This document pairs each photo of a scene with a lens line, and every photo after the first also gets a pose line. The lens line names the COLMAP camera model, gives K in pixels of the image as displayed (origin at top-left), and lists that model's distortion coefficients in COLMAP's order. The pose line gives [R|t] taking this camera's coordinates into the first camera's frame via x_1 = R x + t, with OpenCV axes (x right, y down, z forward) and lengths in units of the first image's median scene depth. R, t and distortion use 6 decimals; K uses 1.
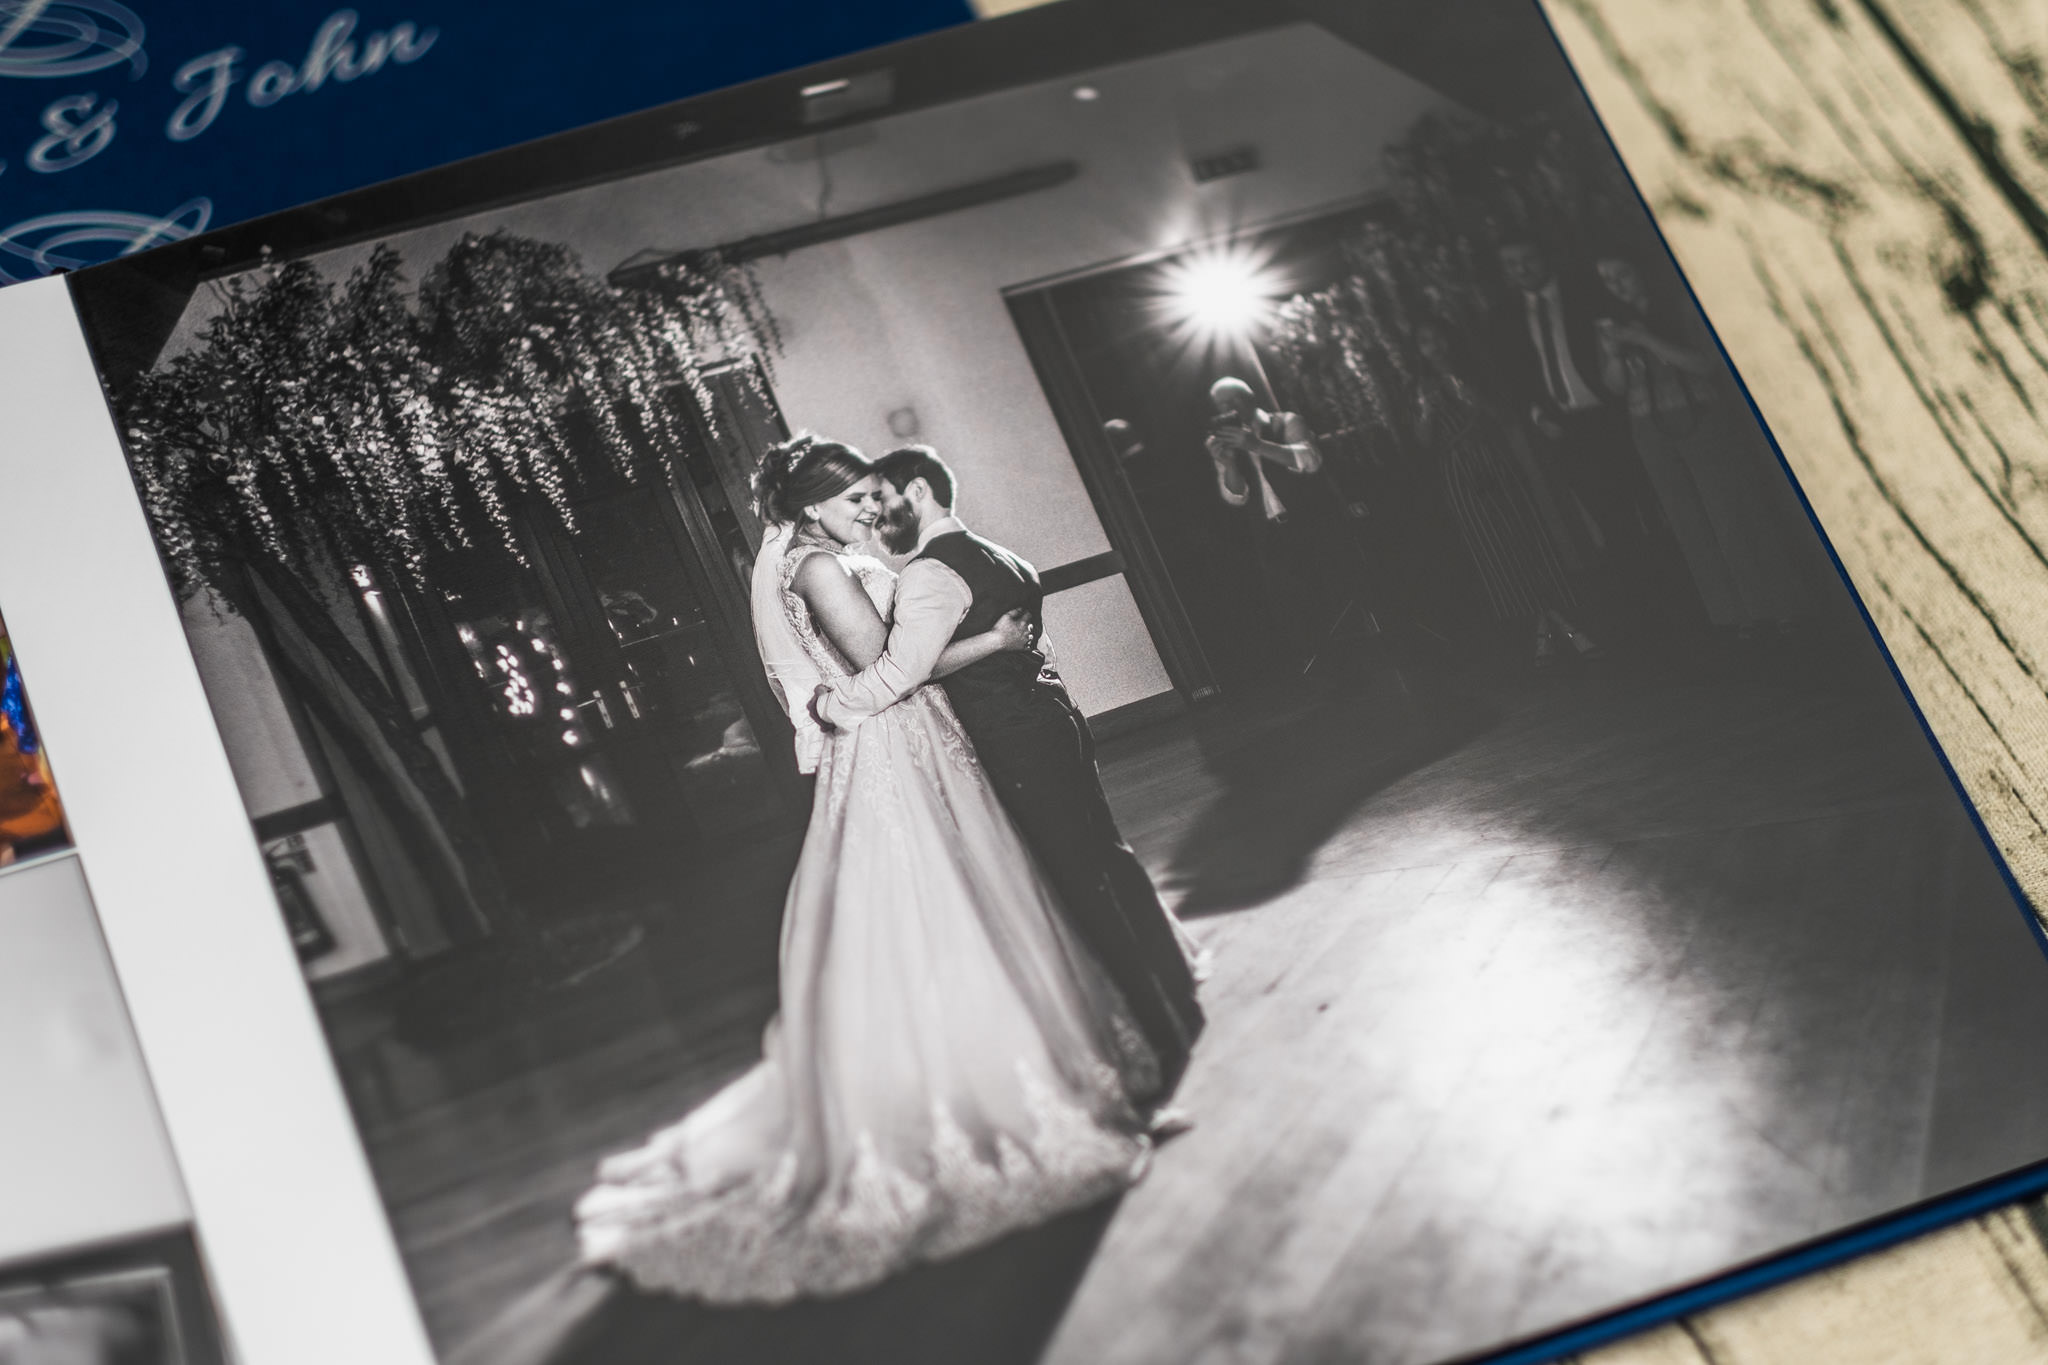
lens RADIAL K [[5053.2, 0, 1024.0], [0, 5053.2, 682.5], [0, 0, 1]] dist [0.129108, -1.869300]
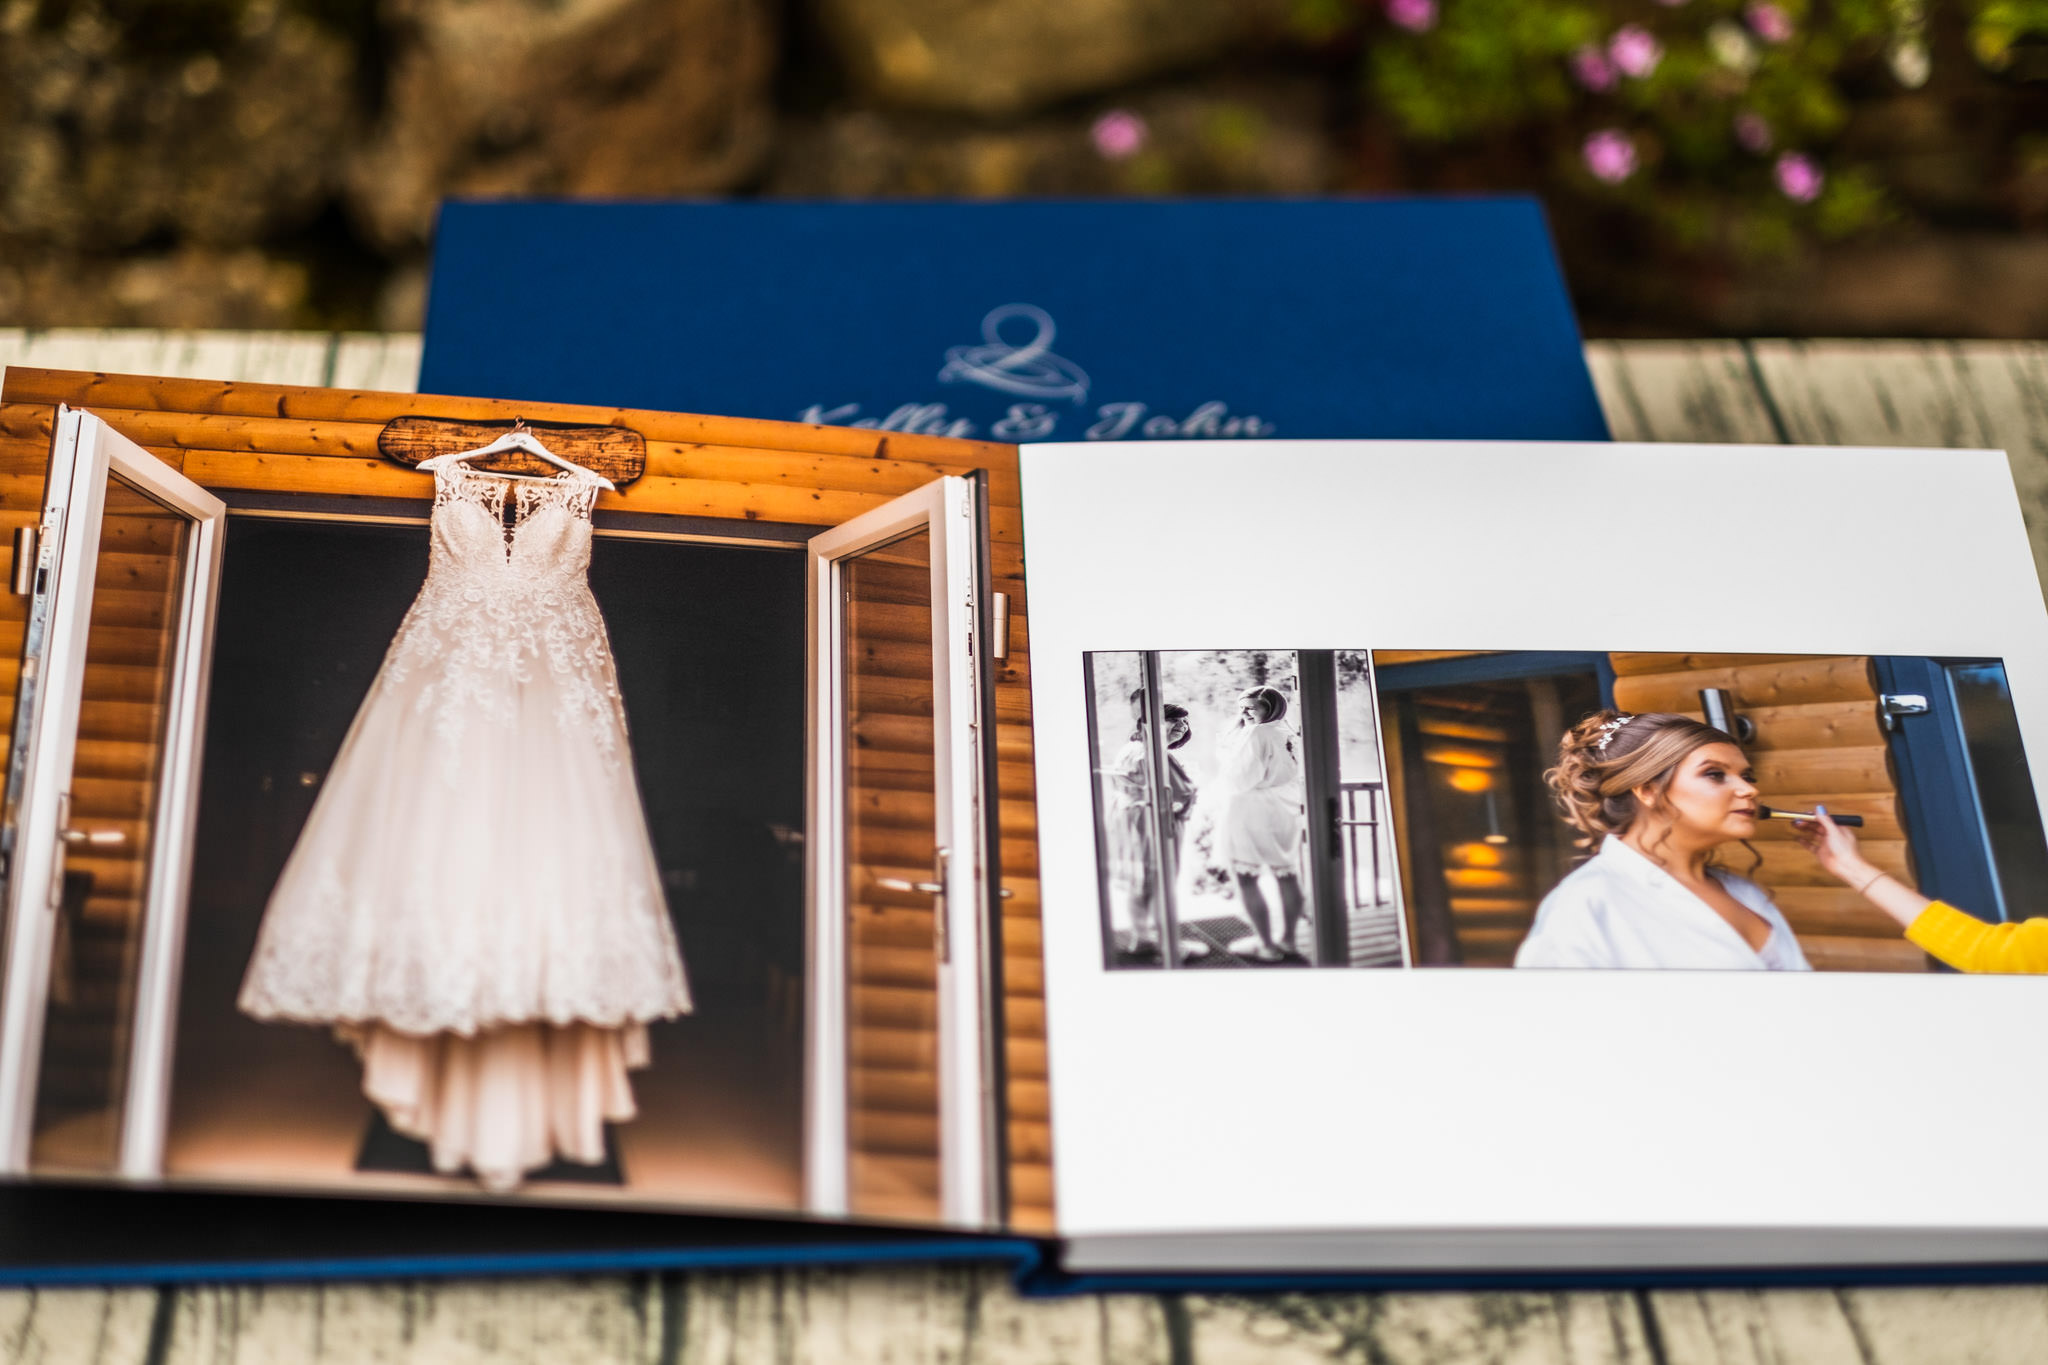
lens RADIAL K [[5053.2, 0, 1024.0], [0, 5053.2, 682.5], [0, 0, 1]] dist [0.129108, -1.869300]
pose [[0.948319, 0.250909, -0.194256, 0.125566], [-0.293455, 0.926371, -0.236051, 0.323837], [0.120726, 0.280857, 0.952126, -0.418509]]
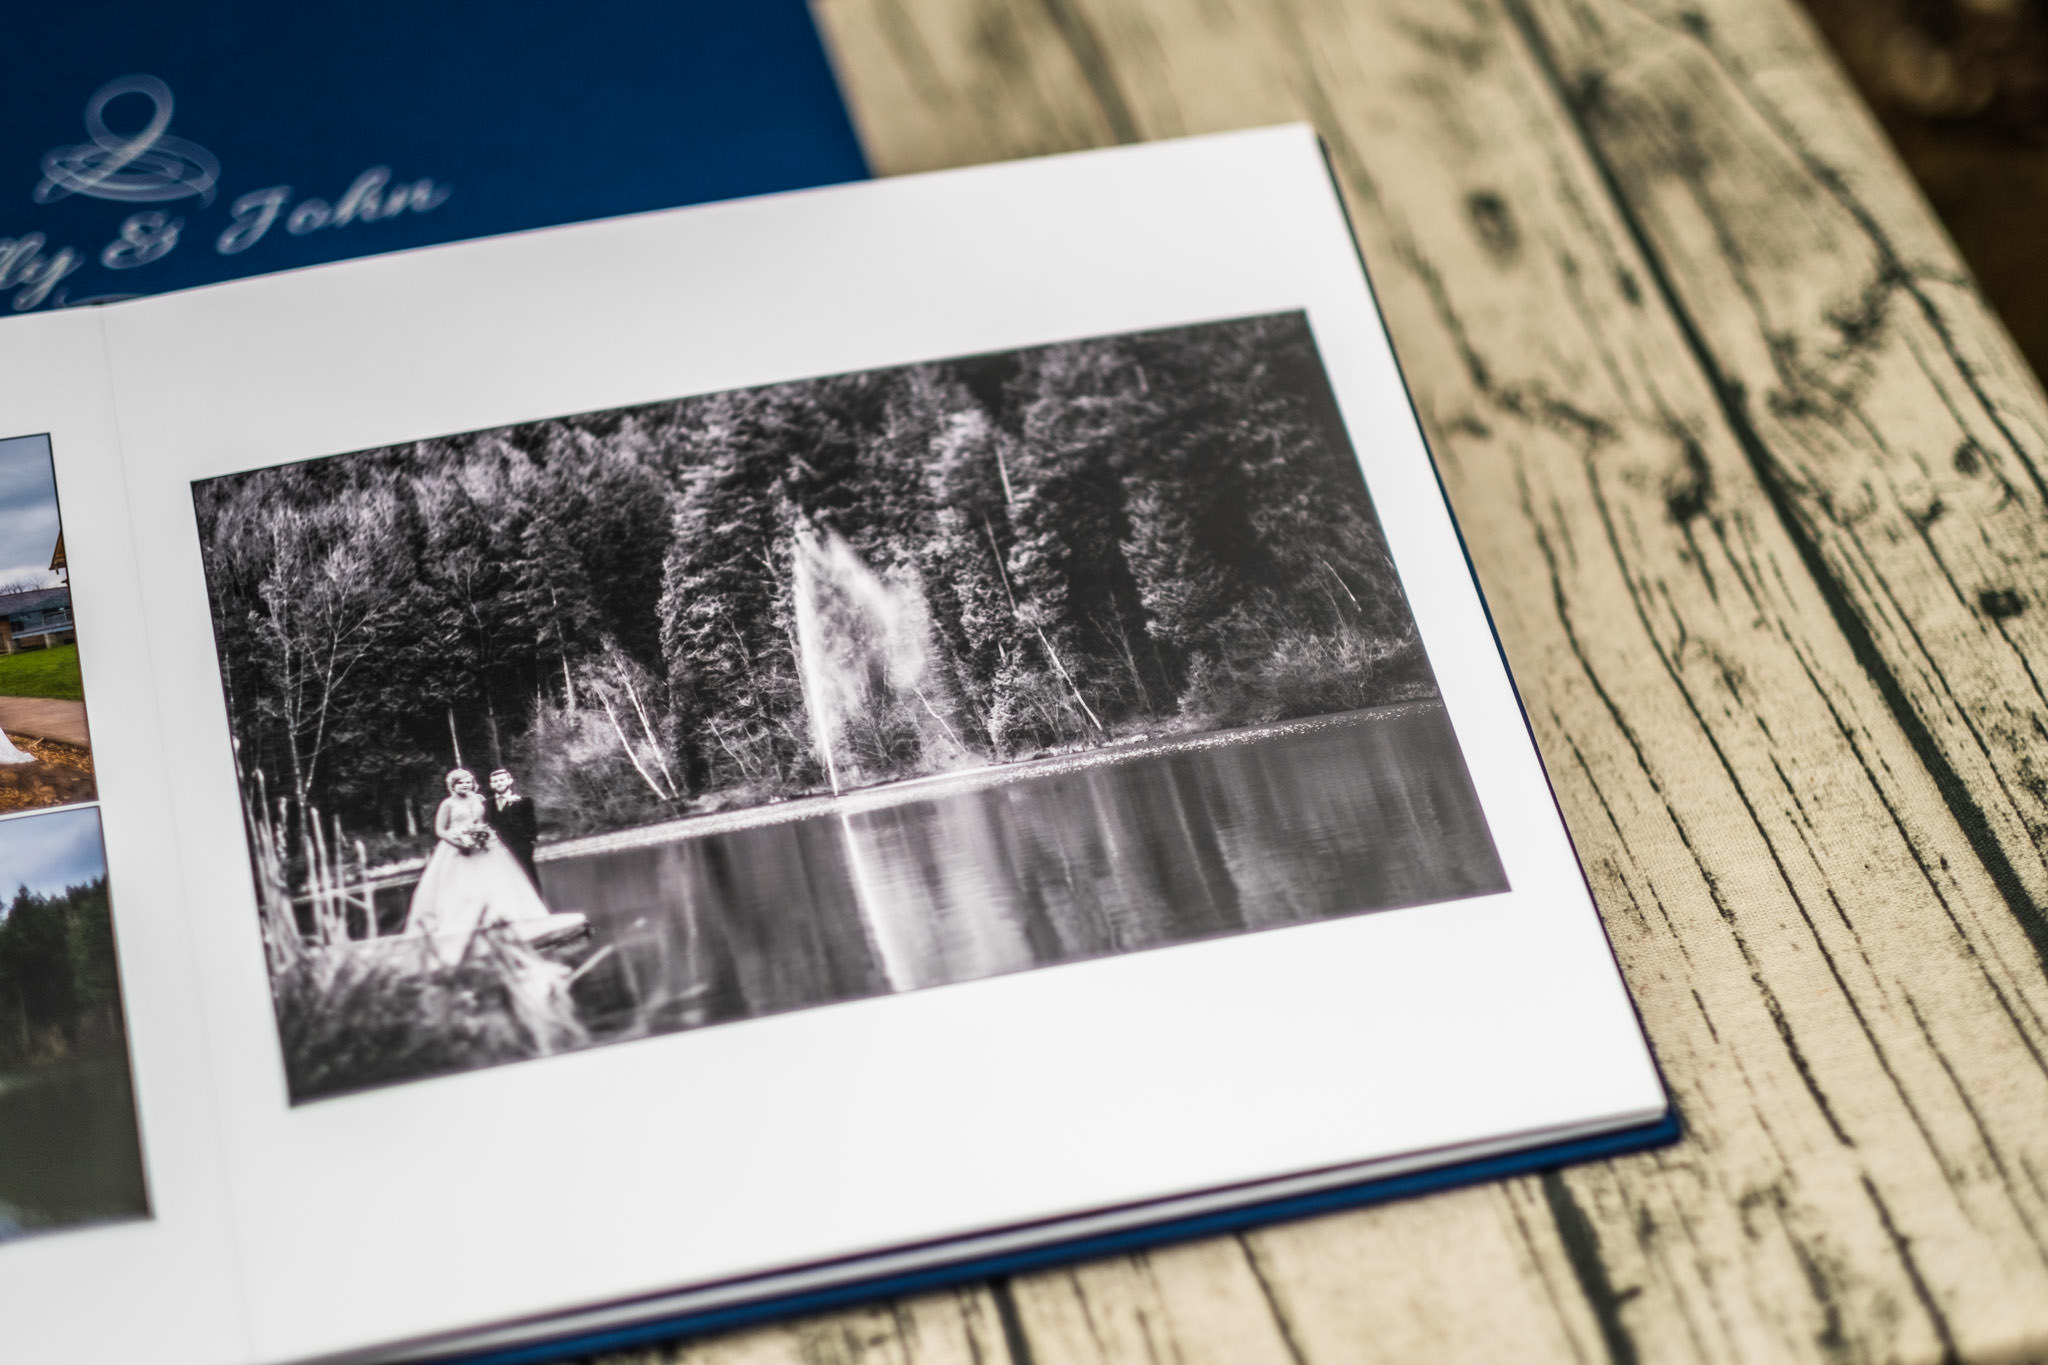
lens RADIAL K [[5053.2, 0, 1024.0], [0, 5053.2, 682.5], [0, 0, 1]] dist [0.129108, -1.869300]
pose [[0.989681, 0.094833, -0.107419, 0.165658], [-0.108593, 0.985486, -0.130477, 0.134424], [0.093487, 0.140796, 0.985615, -0.169187]]
